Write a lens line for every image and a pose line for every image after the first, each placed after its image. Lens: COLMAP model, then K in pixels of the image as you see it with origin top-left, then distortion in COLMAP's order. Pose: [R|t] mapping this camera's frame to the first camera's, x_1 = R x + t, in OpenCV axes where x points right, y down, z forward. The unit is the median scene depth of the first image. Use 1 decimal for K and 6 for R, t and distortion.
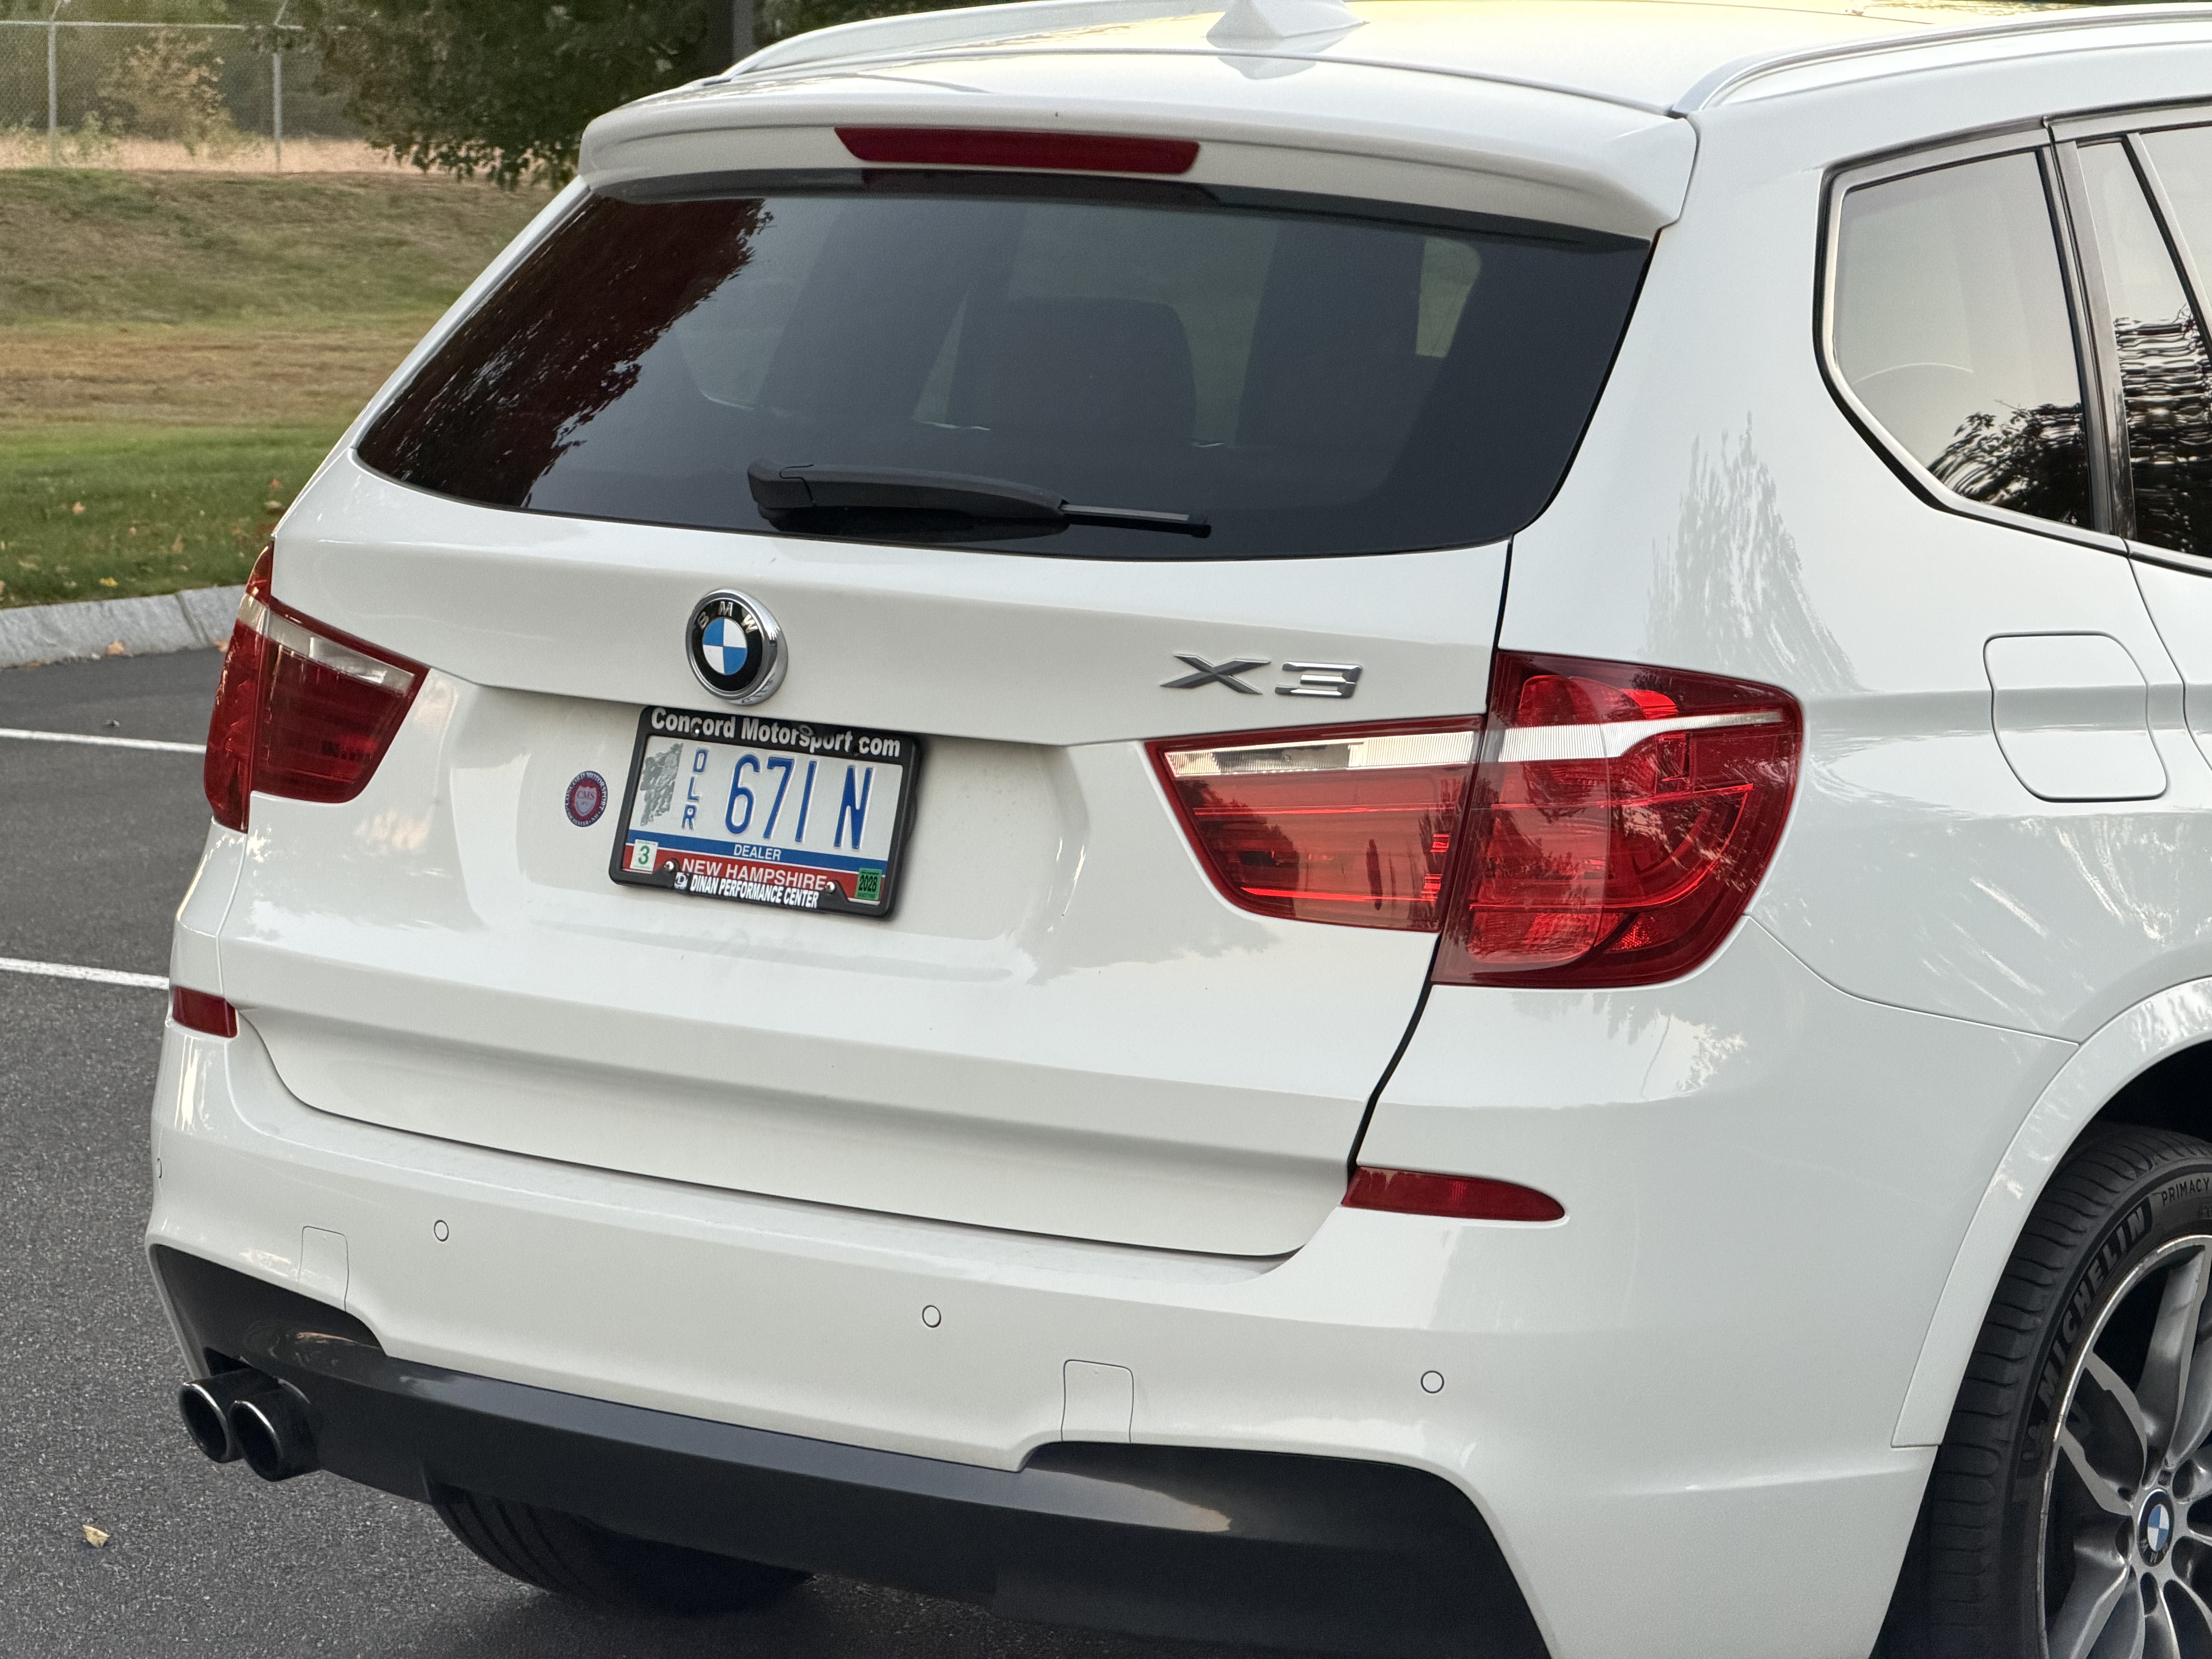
lens RADIAL K [[6666.0, 0, 1081.8], [0, 6666.0, 822.0], [0, 0, 1]] dist [0.217844, 0.000000]
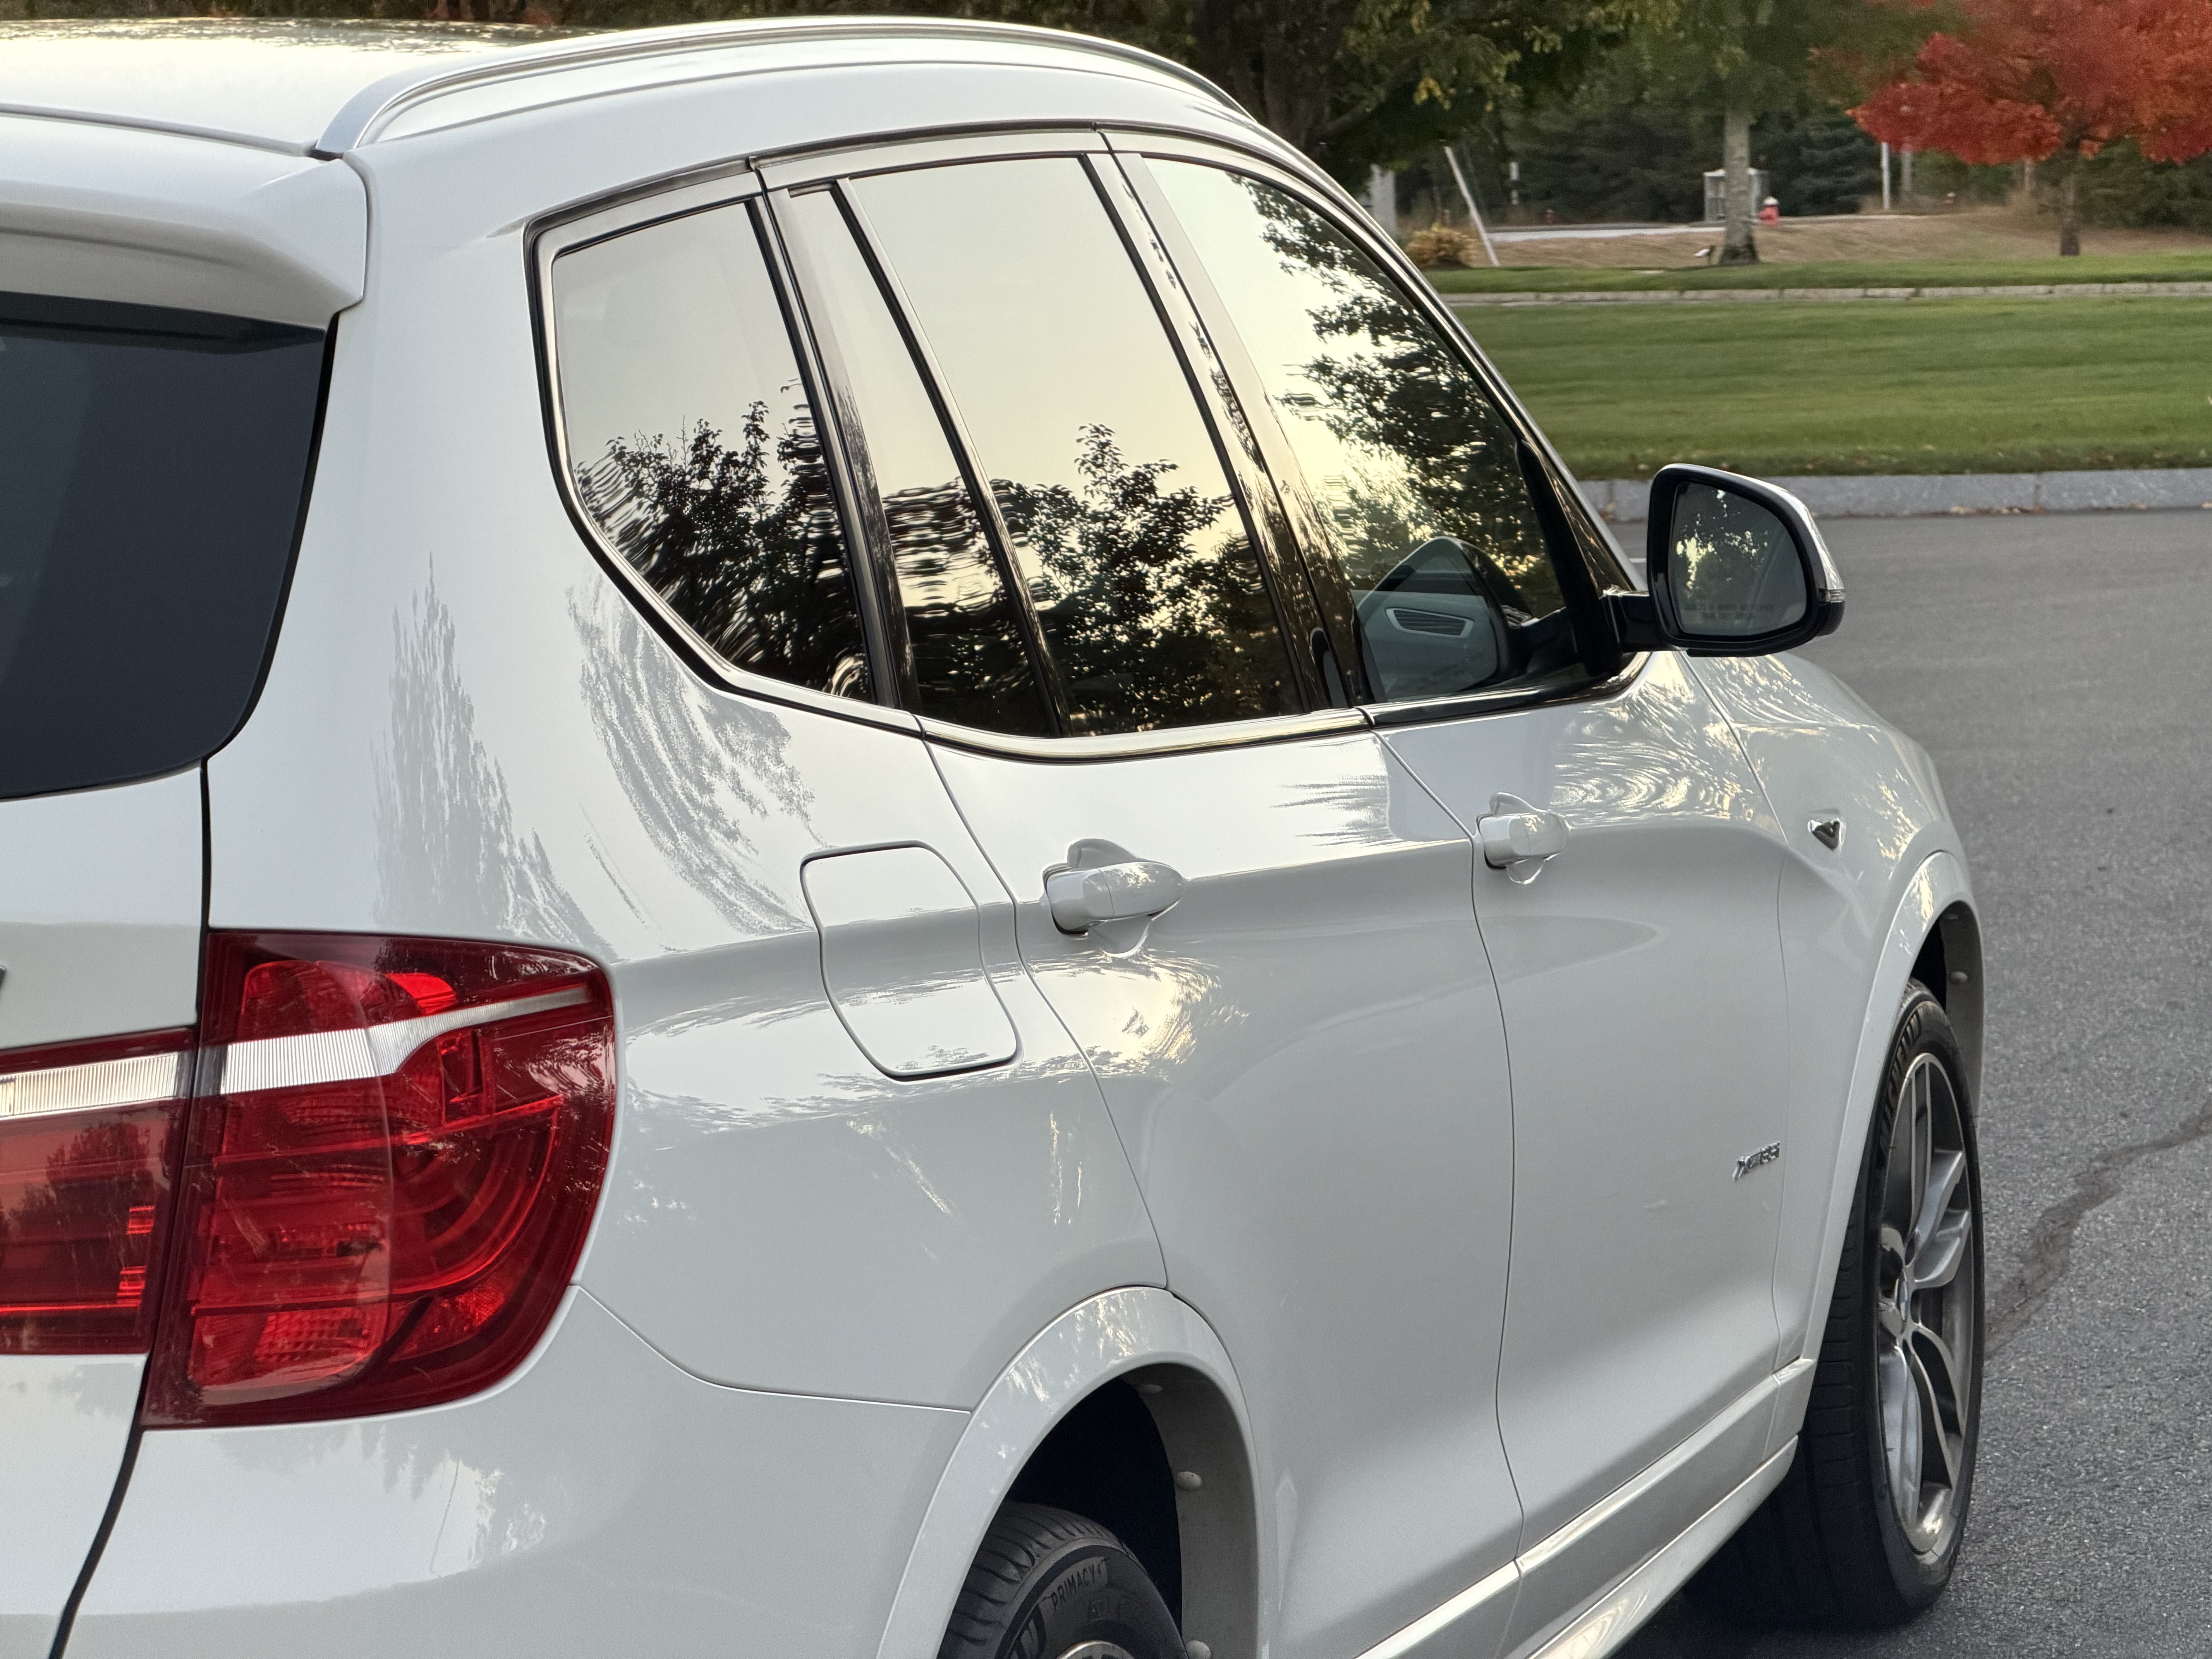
lens RADIAL K [[6666.0, 0, 1120.6], [0, 6666.0, 825.3], [0, 0, 1]] dist [0.217844, 0.000000]
pose [[0.946875, -0.061416, 0.315682, -0.060843], [0.068411, 0.997595, -0.011113, -0.021256], [-0.314241, 0.032118, 0.948800, 0.305462]]
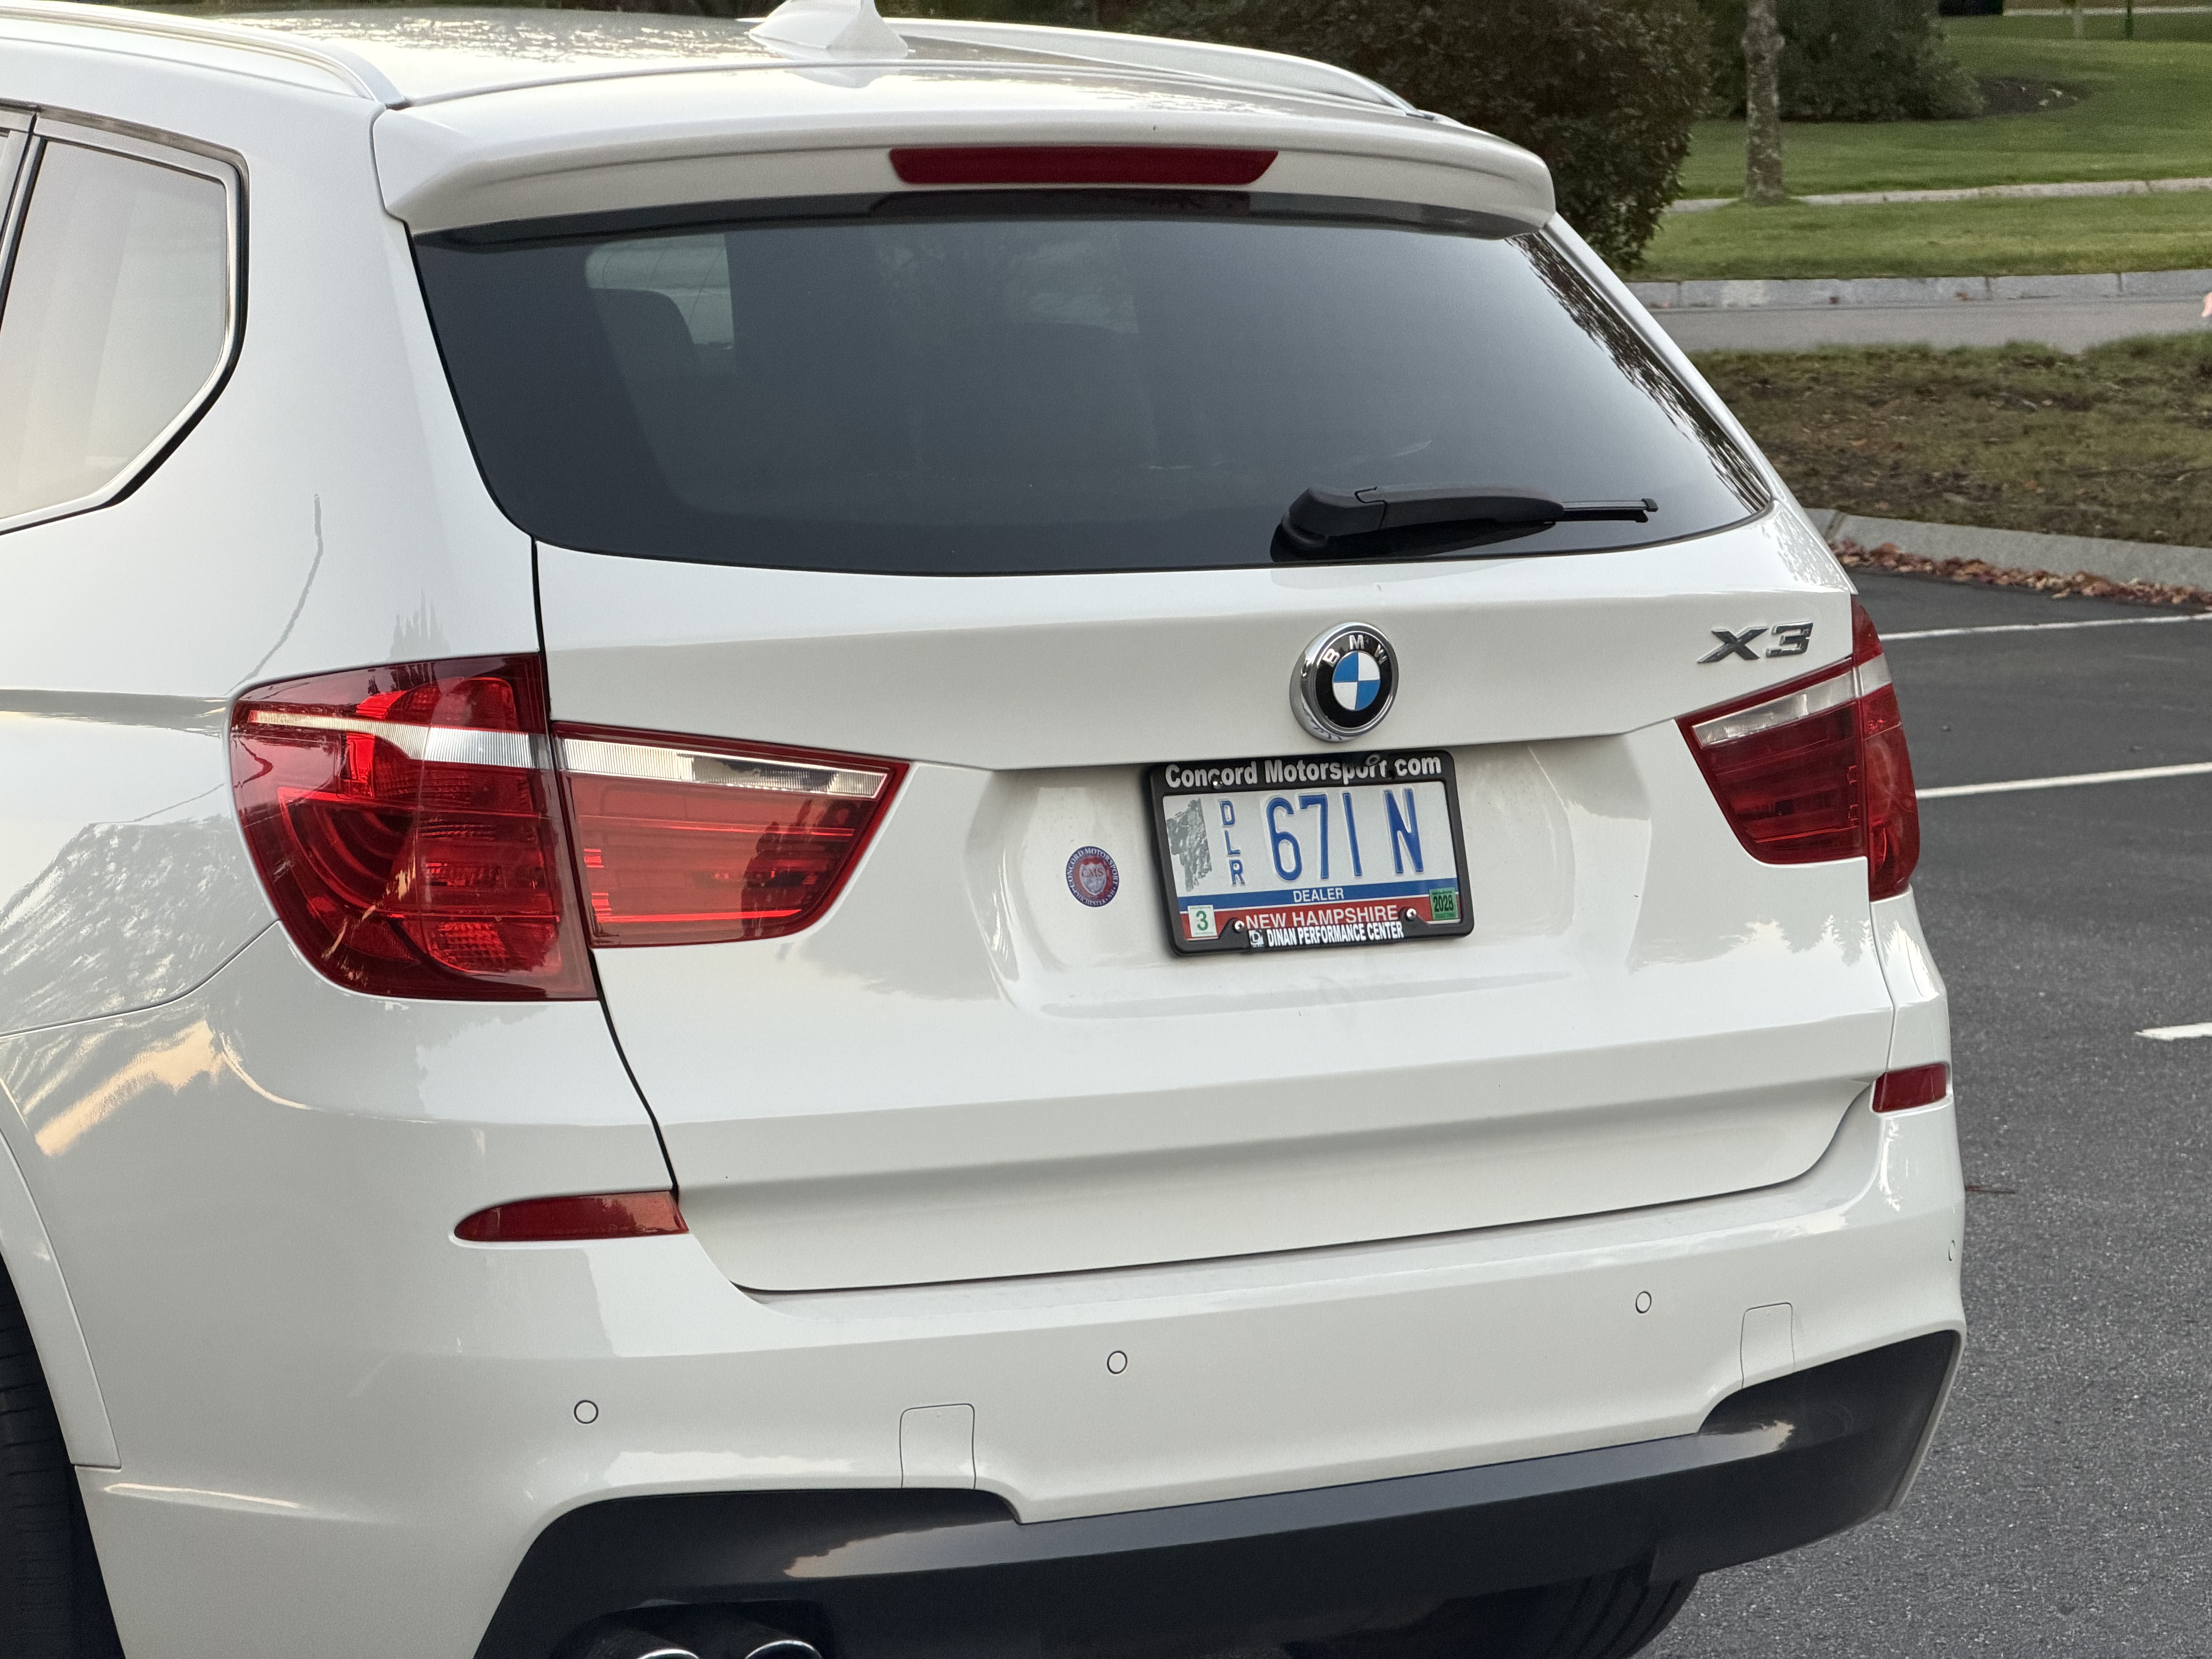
lens RADIAL K [[6666.0, 0, 1120.9], [0, 6666.0, 871.8], [0, 0, 1]] dist [0.217844, 0.000000]
pose [[0.317913, -0.122131, 0.940221, -0.968162], [0.118832, 0.988982, 0.088284, -0.087662], [-0.940643, 0.083662, 0.328923, 0.712288]]
